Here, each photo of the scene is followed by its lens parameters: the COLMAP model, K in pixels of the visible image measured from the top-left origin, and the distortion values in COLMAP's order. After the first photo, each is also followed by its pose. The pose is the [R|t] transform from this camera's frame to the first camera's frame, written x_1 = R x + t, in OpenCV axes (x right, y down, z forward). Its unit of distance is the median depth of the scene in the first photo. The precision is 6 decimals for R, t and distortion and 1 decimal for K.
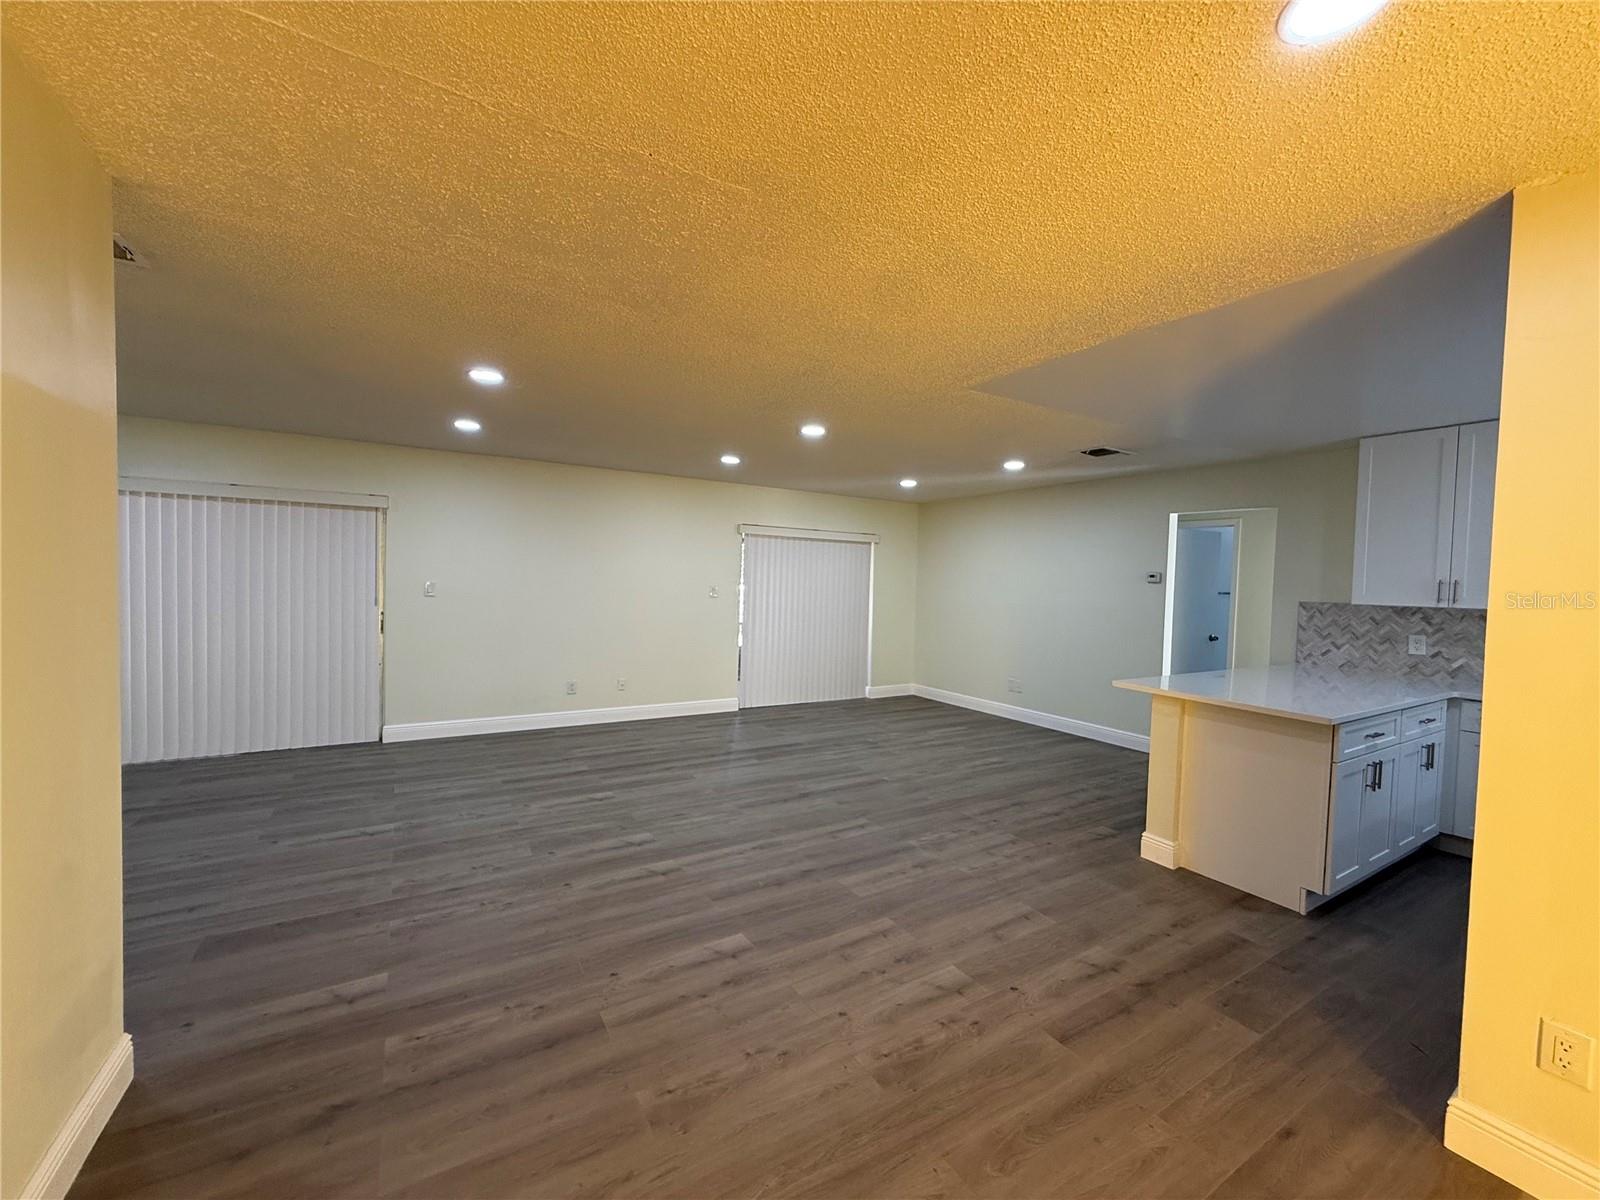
lens RADIAL K [[633.7, 0, 804.4], [0, 633.7, 601.7], [0, 0, 1]] dist [0.000004, -0.000320]
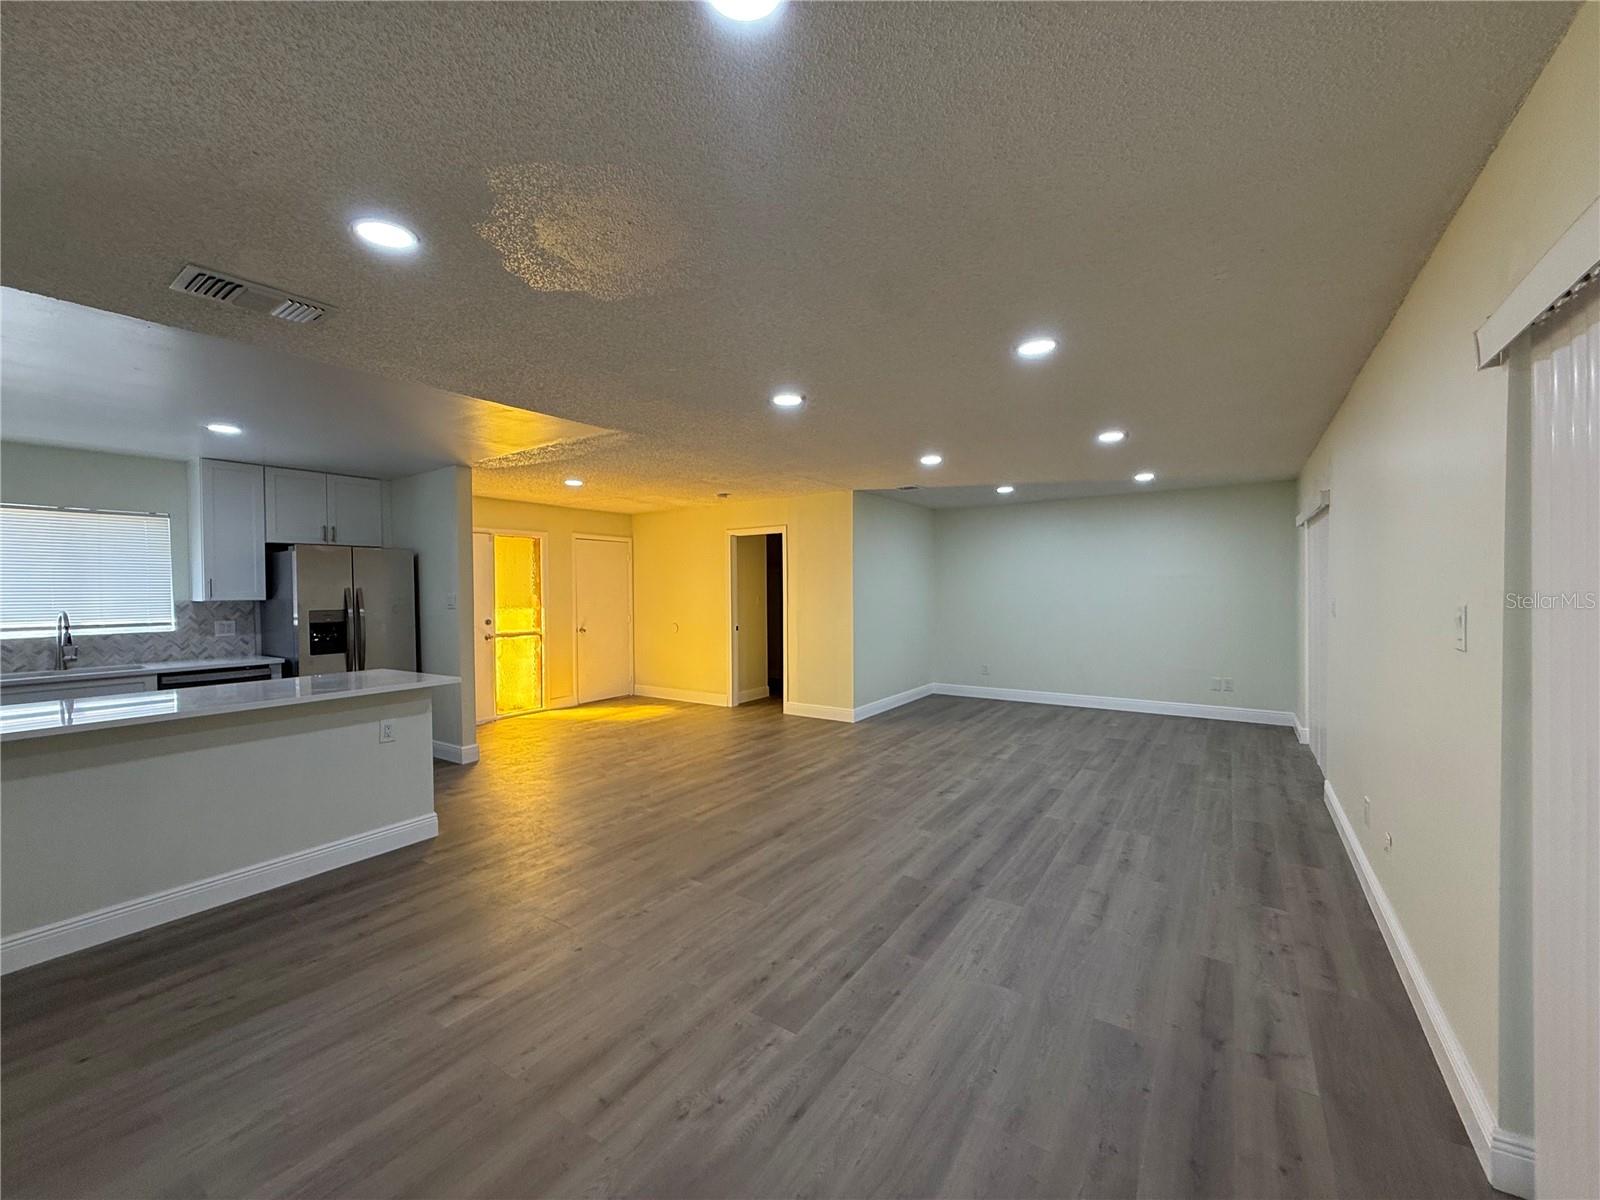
lens RADIAL K [[633.7, 0, 807.5], [0, 633.7, 598.0], [0, 0, 1]] dist [0.000004, -0.000320]
pose [[-0.908177, -0.011810, -0.418420, 0.334785], [-0.028170, 0.999060, 0.032943, -0.049201], [0.417638, 0.041705, -0.907656, 1.805960]]
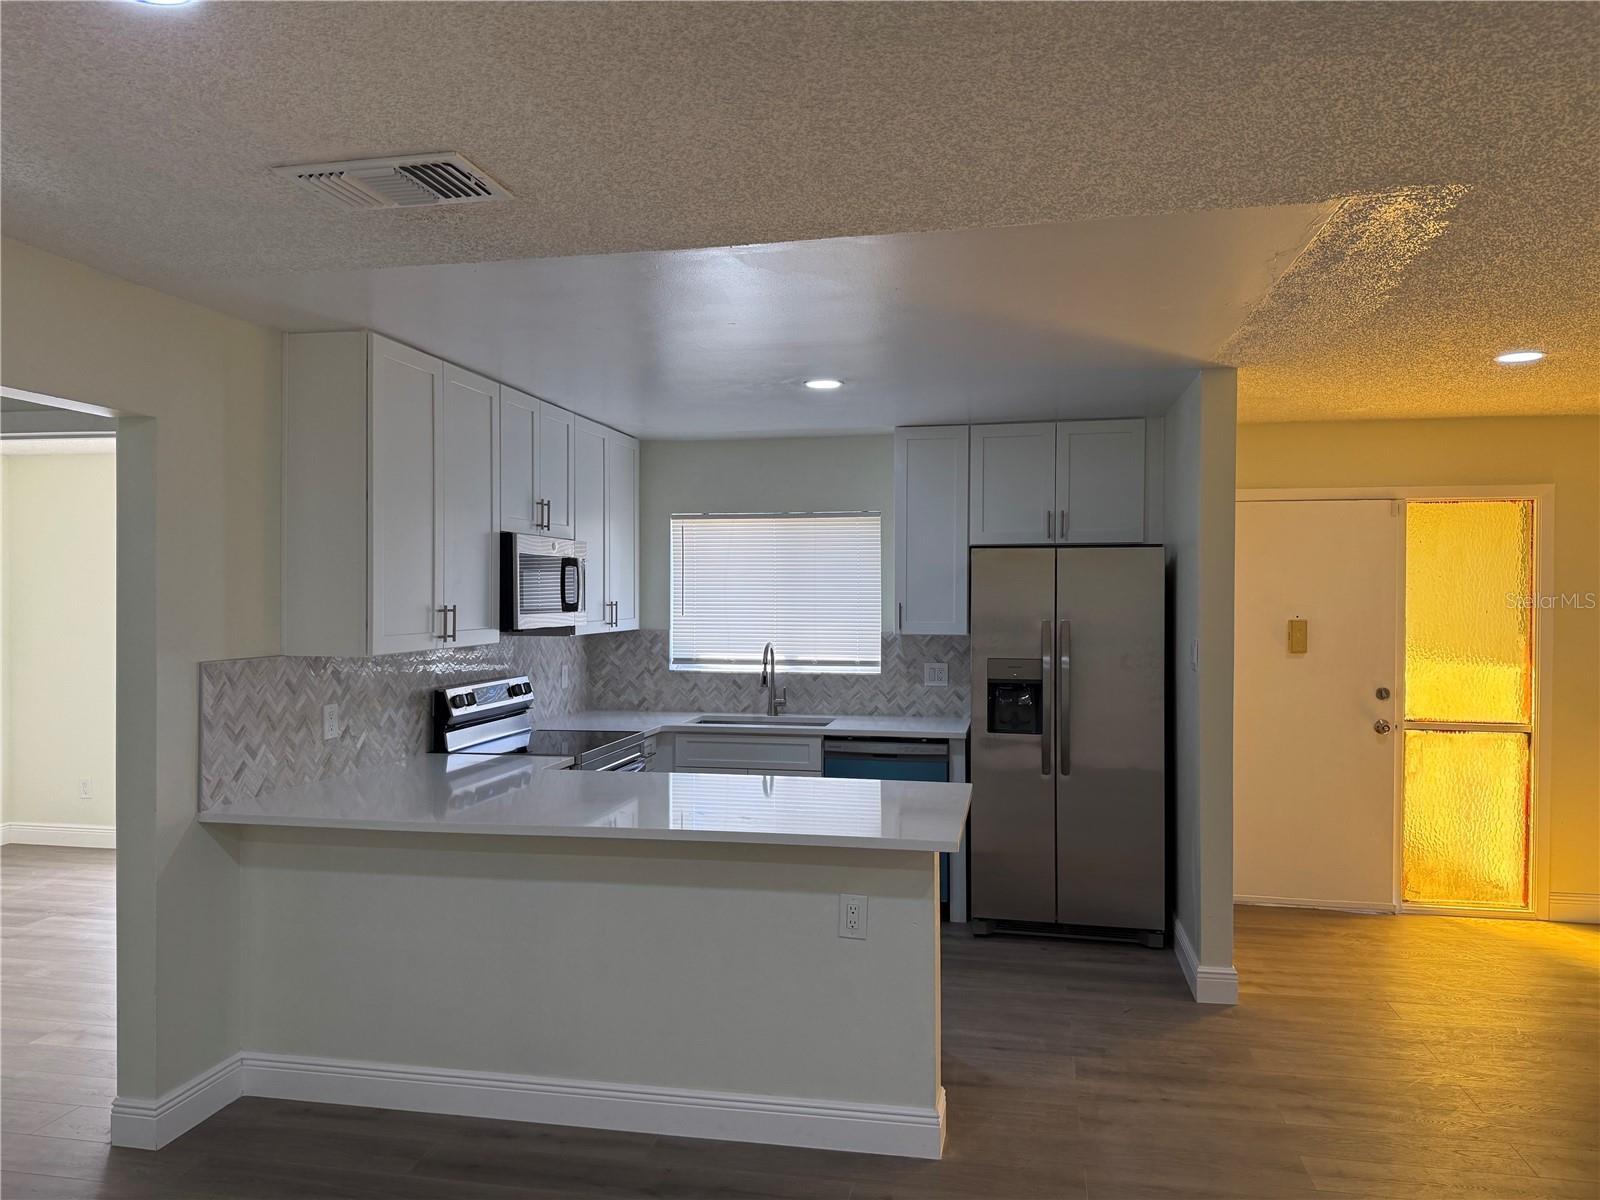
lens RADIAL K [[1118.2, 0, 803.4], [0, 1118.2, 595.0], [0, 0, 1]] dist [0.030103, -0.001007]
pose [[-0.730288, -0.033328, 0.682326, -0.006371], [-0.001236, 0.998872, 0.047467, -0.088450], [-0.683138, 0.033821, -0.729506, 1.406761]]
